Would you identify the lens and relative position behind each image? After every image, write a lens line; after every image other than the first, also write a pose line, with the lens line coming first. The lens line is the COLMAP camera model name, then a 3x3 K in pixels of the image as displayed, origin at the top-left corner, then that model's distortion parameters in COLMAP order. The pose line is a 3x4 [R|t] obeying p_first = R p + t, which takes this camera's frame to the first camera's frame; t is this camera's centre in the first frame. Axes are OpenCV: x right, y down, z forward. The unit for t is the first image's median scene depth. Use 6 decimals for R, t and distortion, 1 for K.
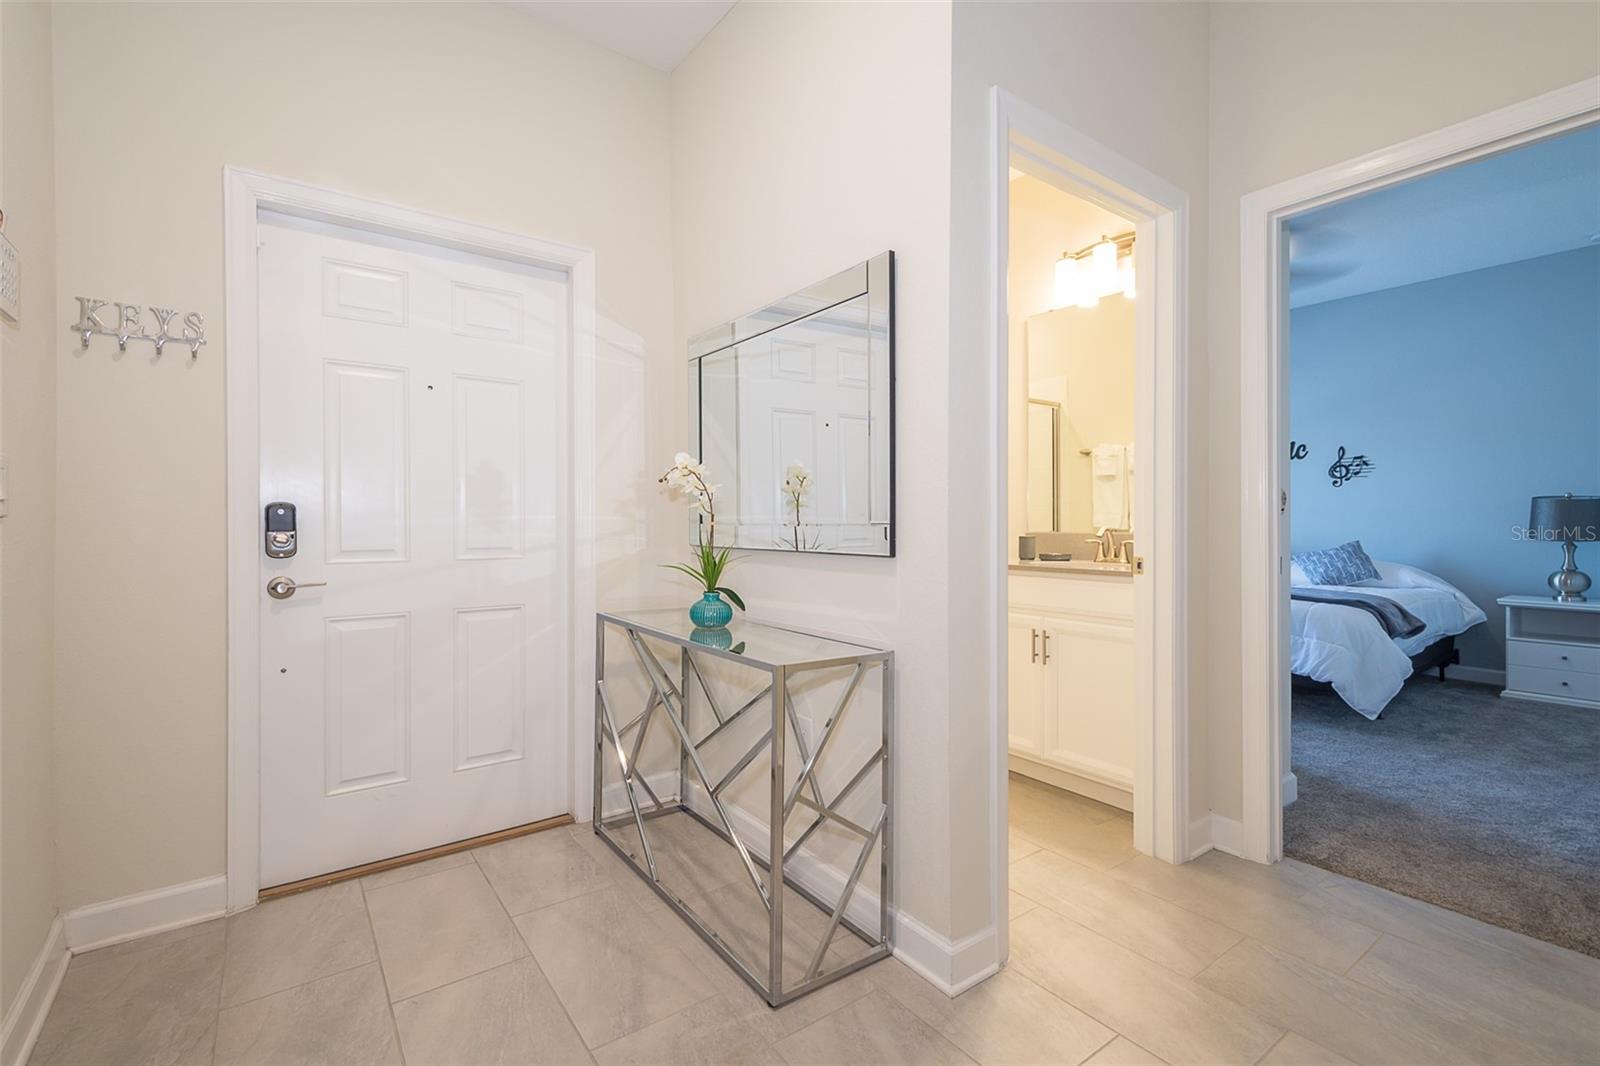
lens RADIAL K [[718.8, 0, 803.2], [0, 718.8, 521.6], [0, 0, 1]] dist [0.012993, -0.003792]
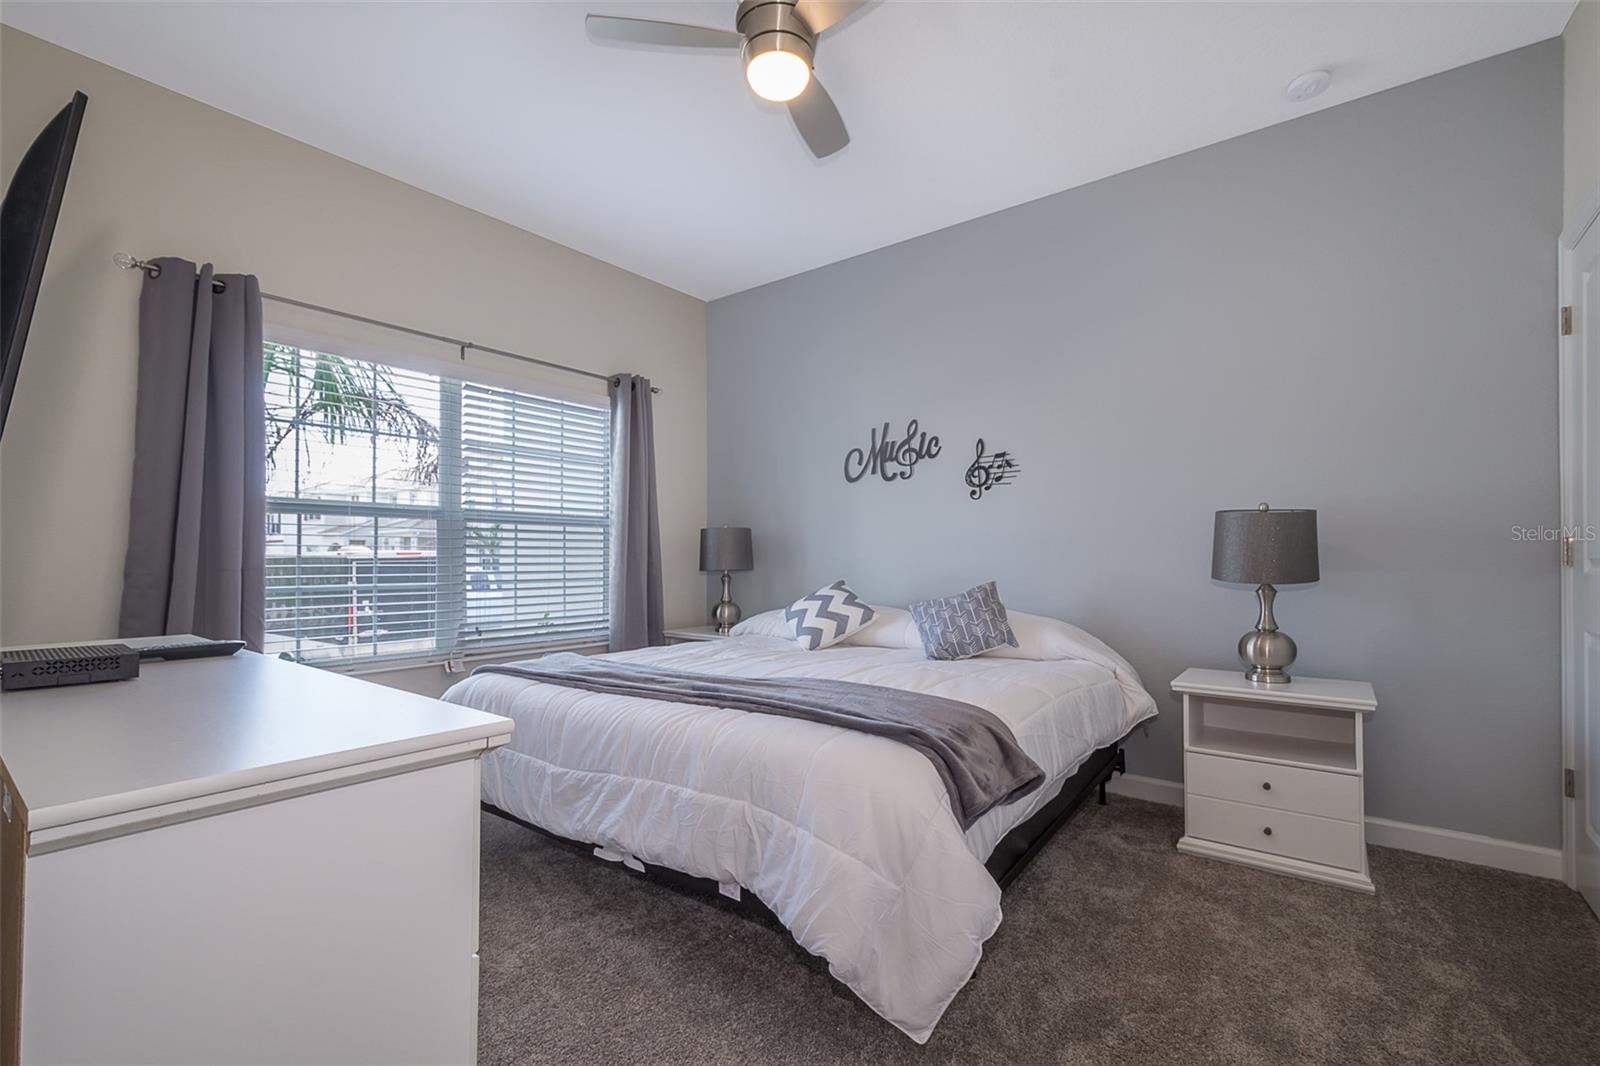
lens RADIAL K [[718.8, 0, 802.8], [0, 718.8, 539.7], [0, 0, 1]] dist [0.012993, -0.003792]
pose [[0.958470, 0.006608, 0.285116, 0.471301], [-0.000156, 0.999744, -0.022646, 0.004379], [-0.285193, 0.021661, 0.958225, 0.488959]]
